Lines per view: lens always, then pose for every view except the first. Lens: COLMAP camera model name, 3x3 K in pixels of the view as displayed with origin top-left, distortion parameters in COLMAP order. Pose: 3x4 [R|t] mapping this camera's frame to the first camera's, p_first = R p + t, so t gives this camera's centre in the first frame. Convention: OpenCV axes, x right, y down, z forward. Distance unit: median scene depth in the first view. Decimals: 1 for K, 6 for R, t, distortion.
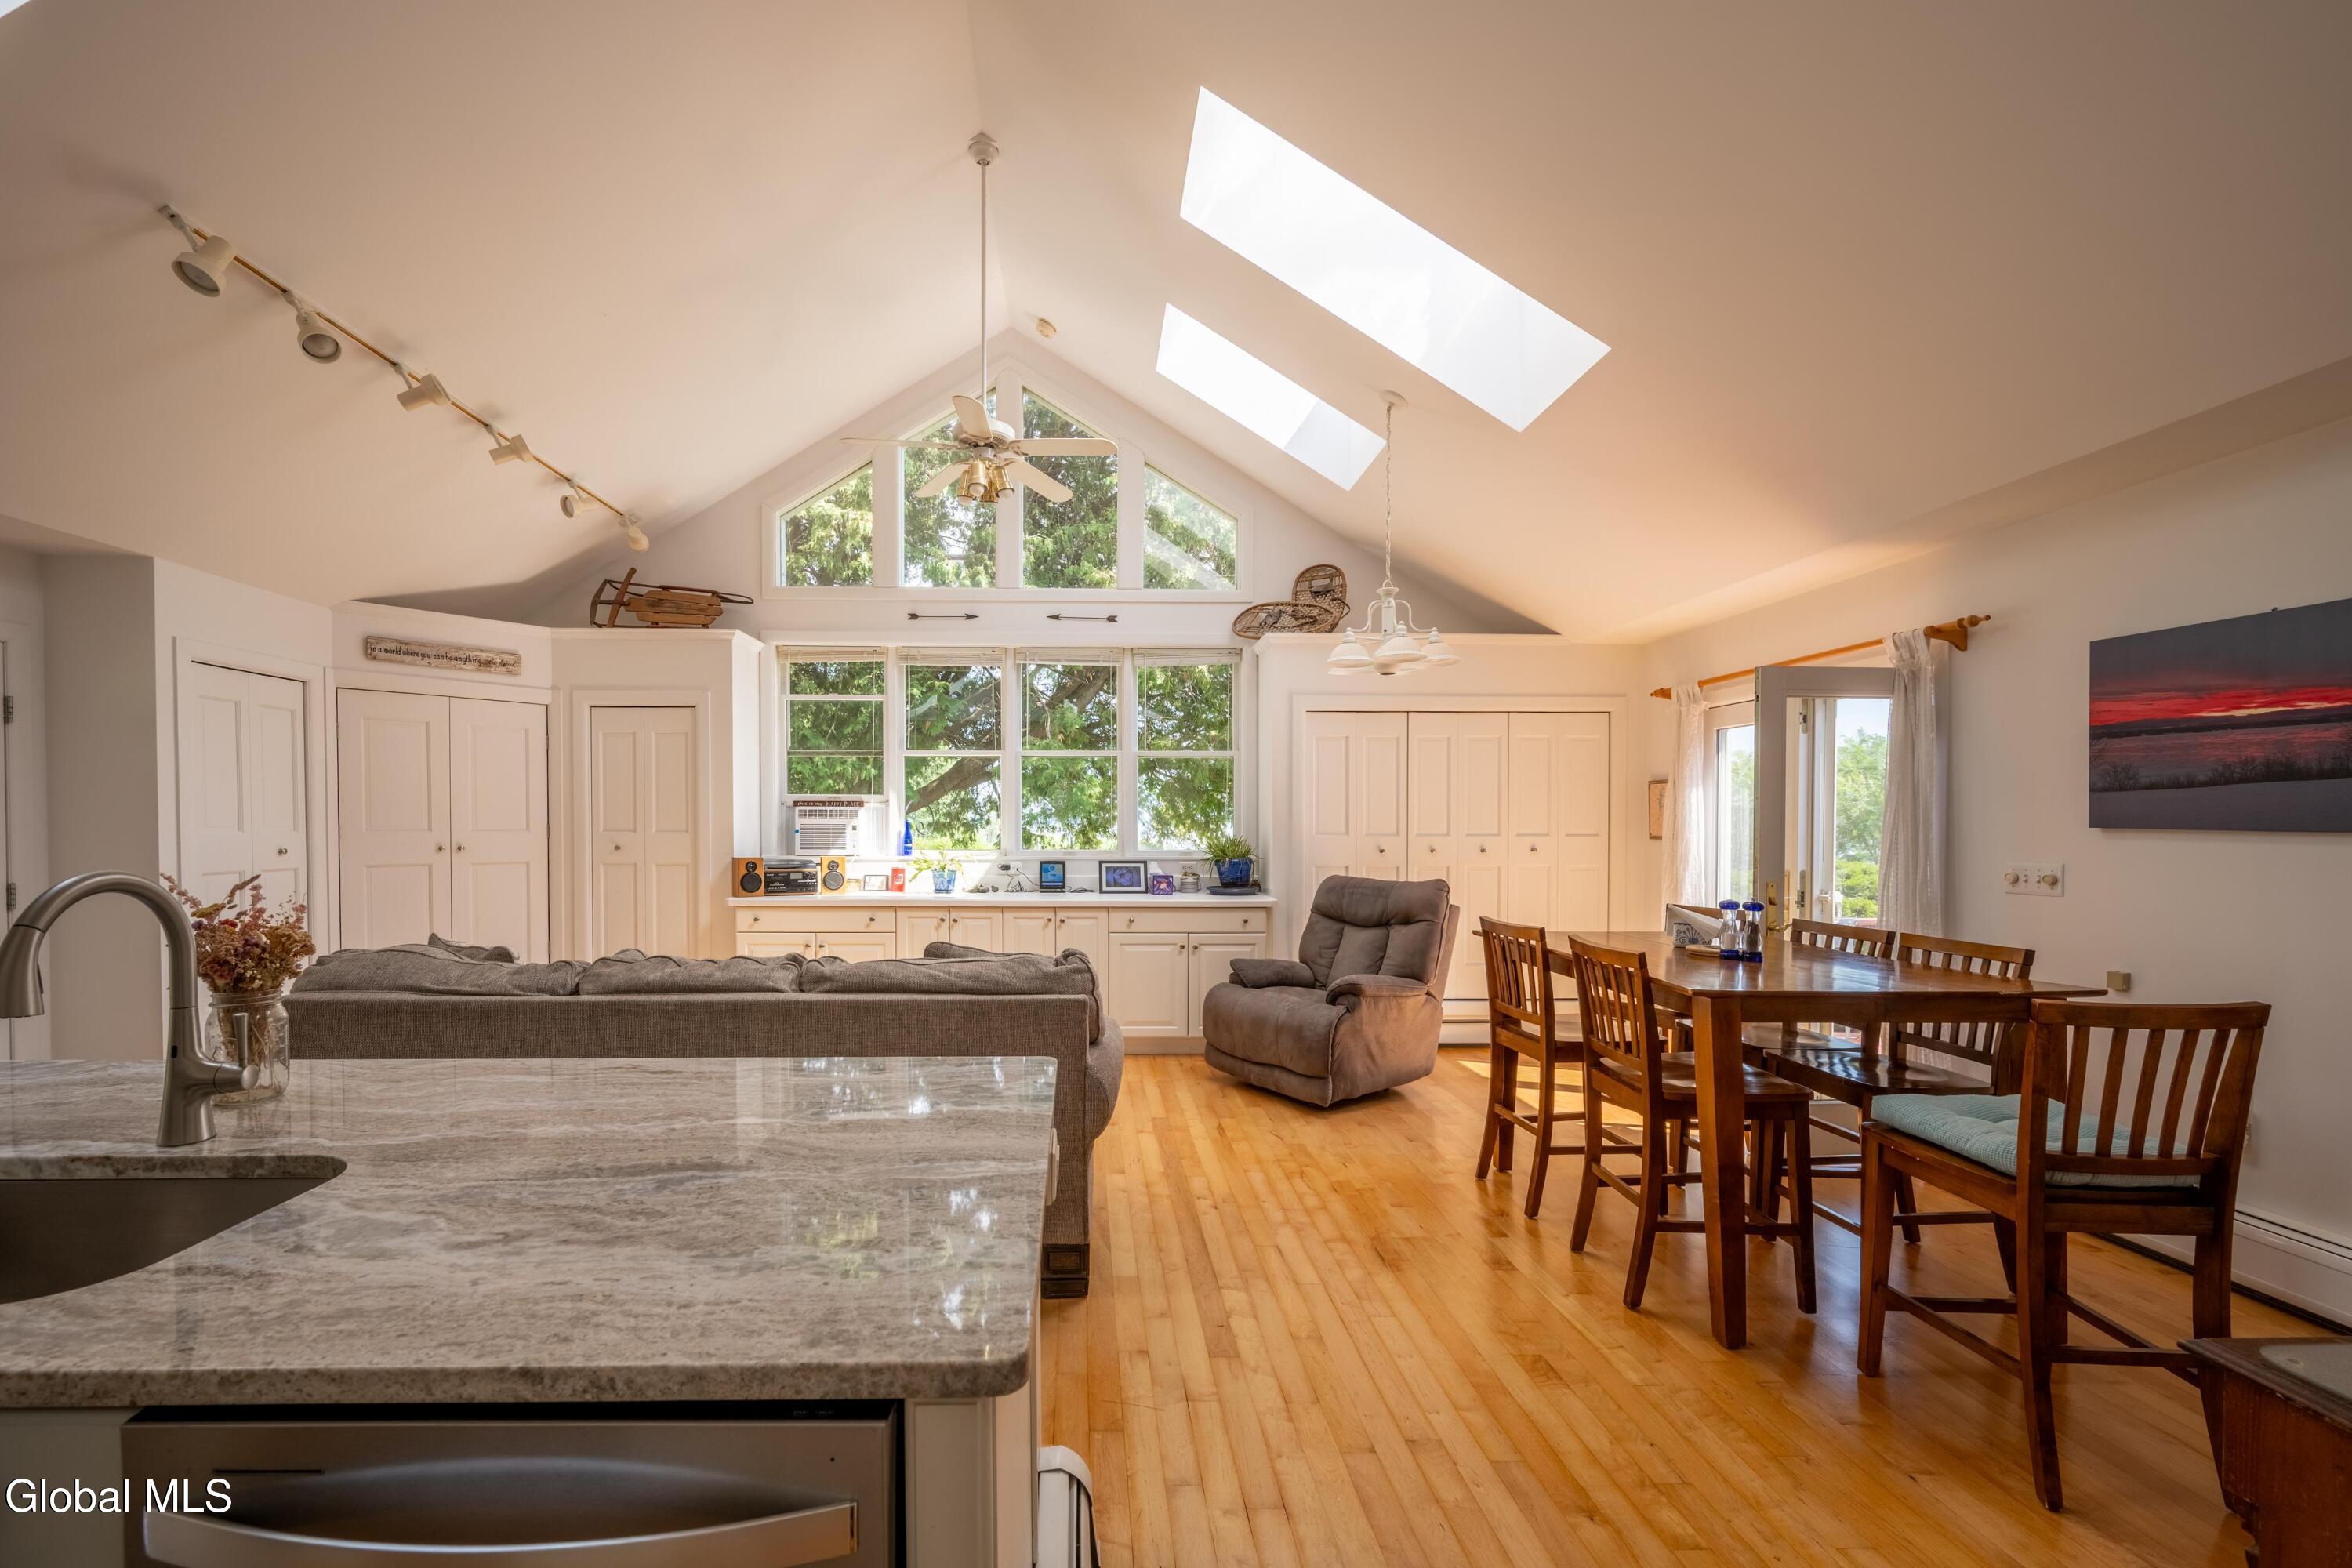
lens RADIAL K [[987.8, 0, 1172.4], [0, 987.8, 829.9], [0, 0, 1]] dist [-0.000400, 0.000046]
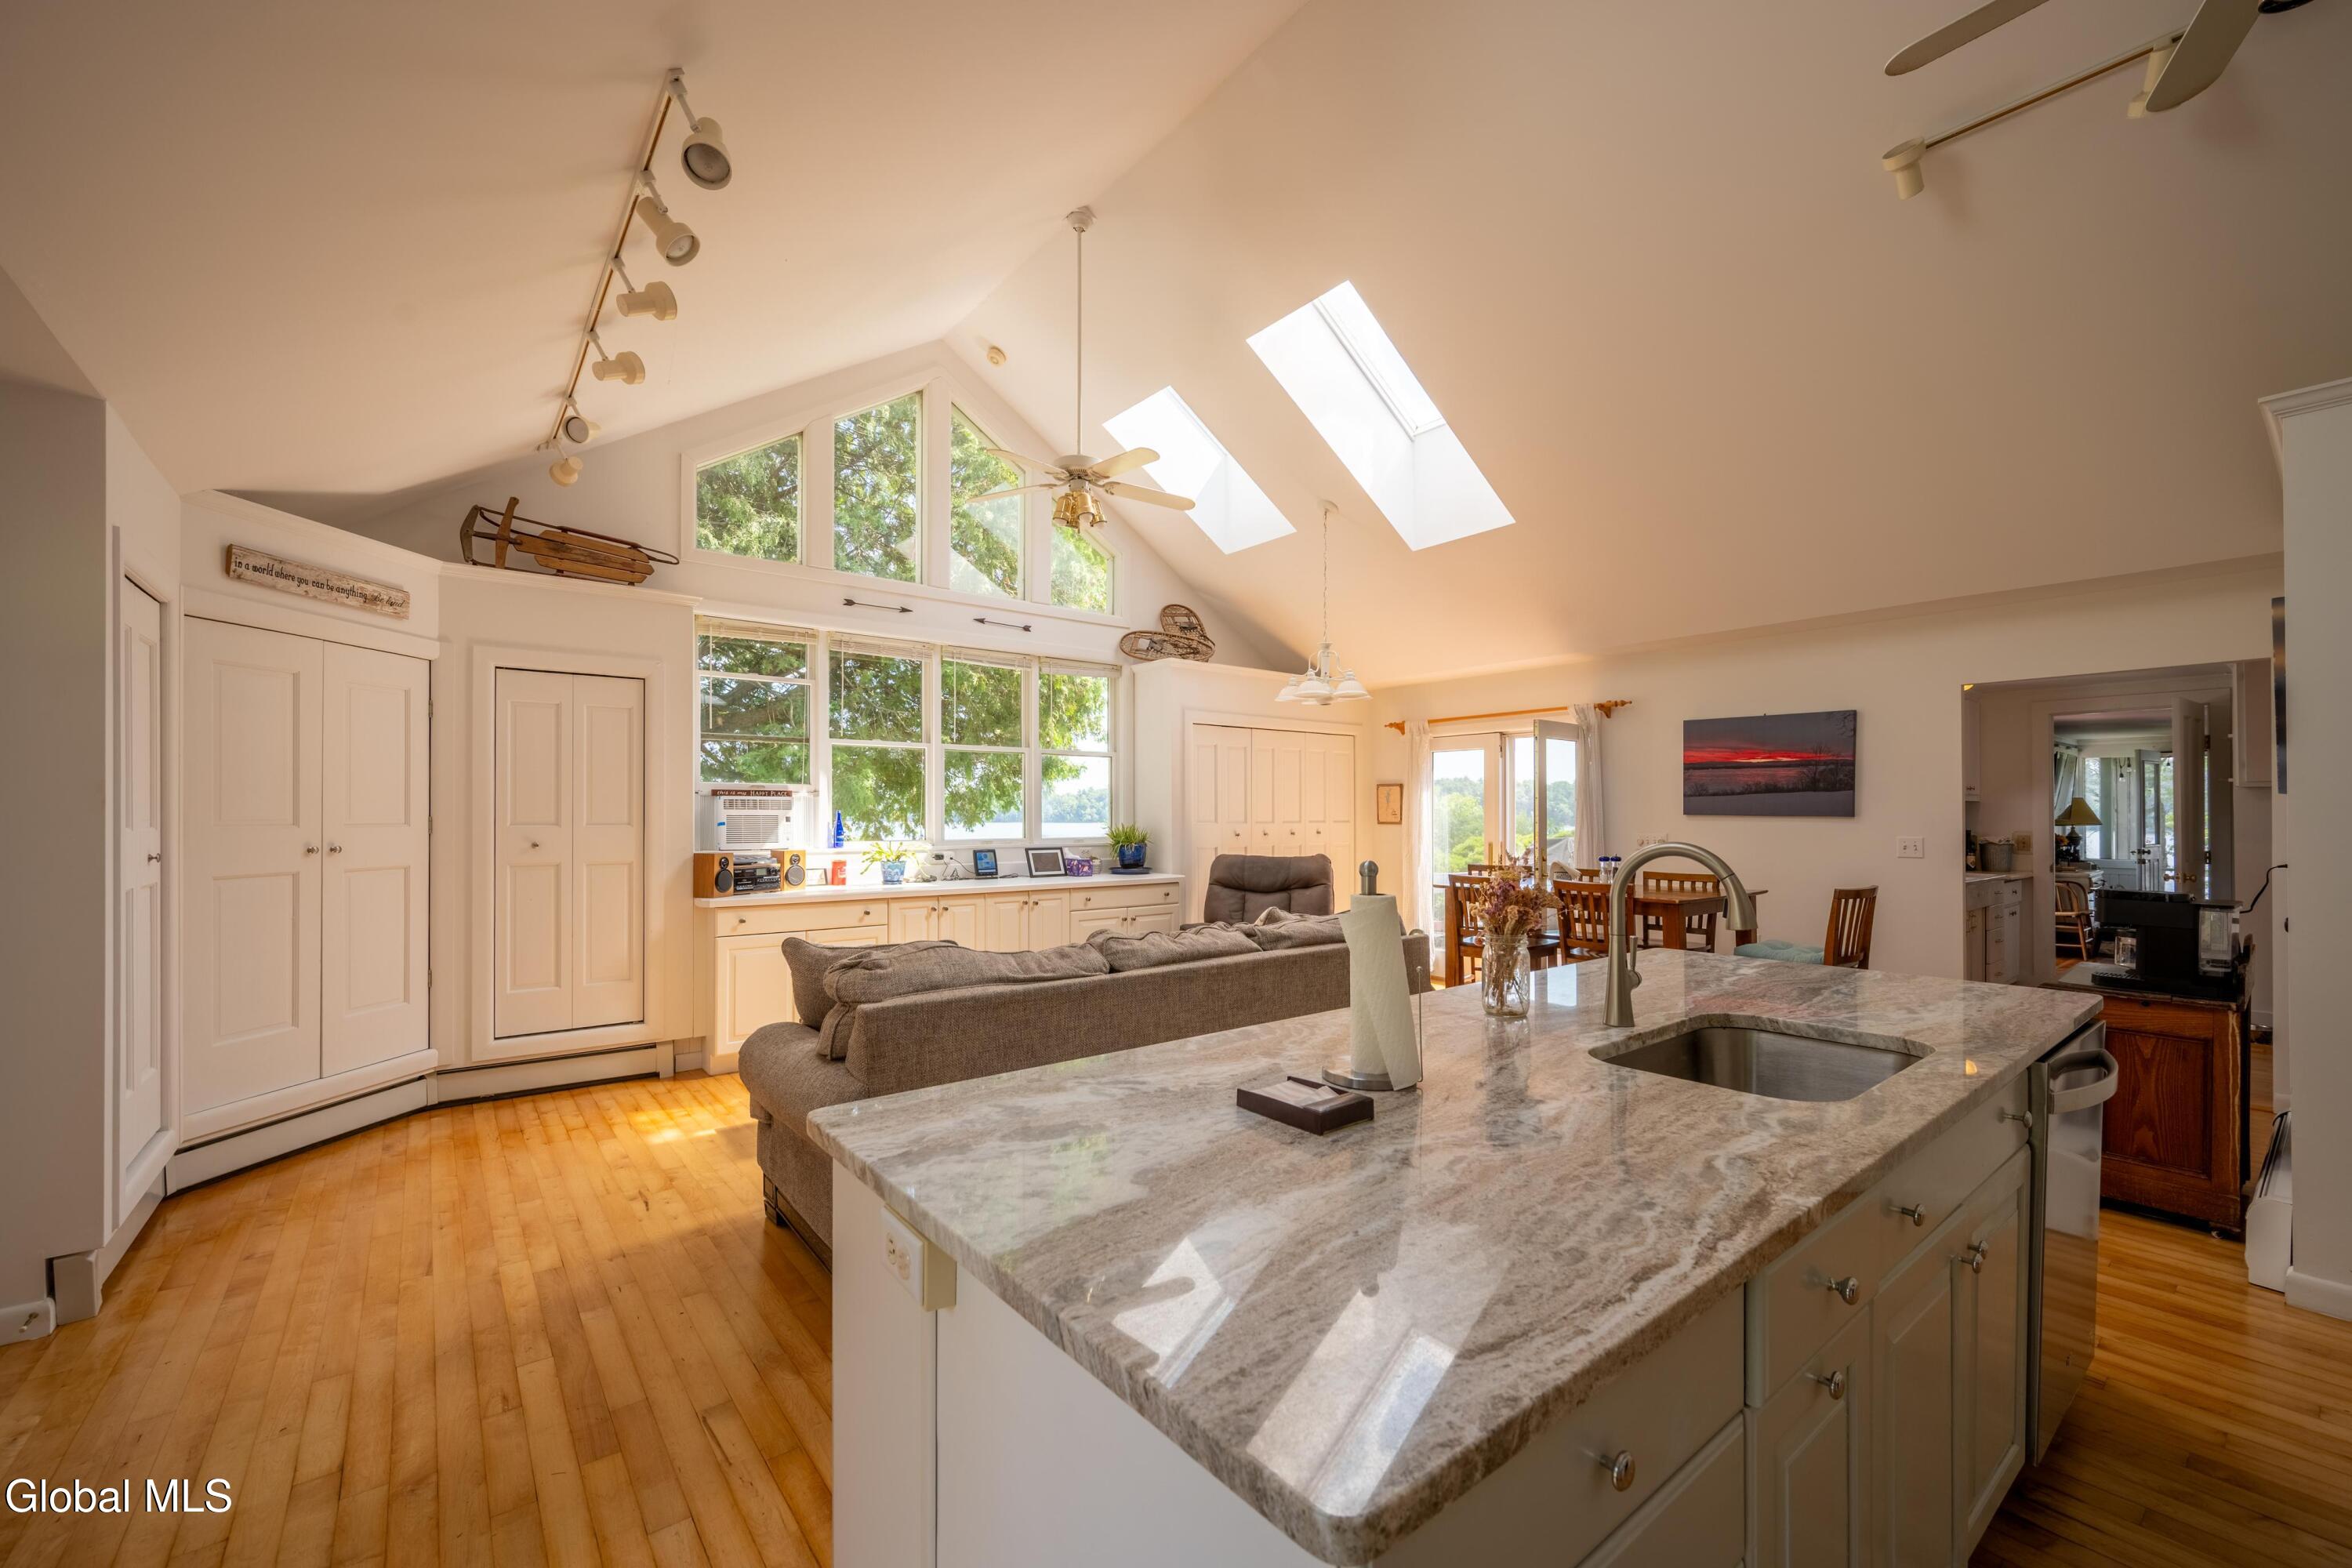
lens RADIAL K [[949.4, 0, 1174.9], [0, 949.4, 799.2], [0, 0, 1]] dist [0.001547, -0.000047]
pose [[0.795212, 0.007569, 0.606284, -0.620419], [0.006094, 0.999772, -0.020474, -0.000317], [-0.606301, 0.019976, 0.794985, 0.066593]]
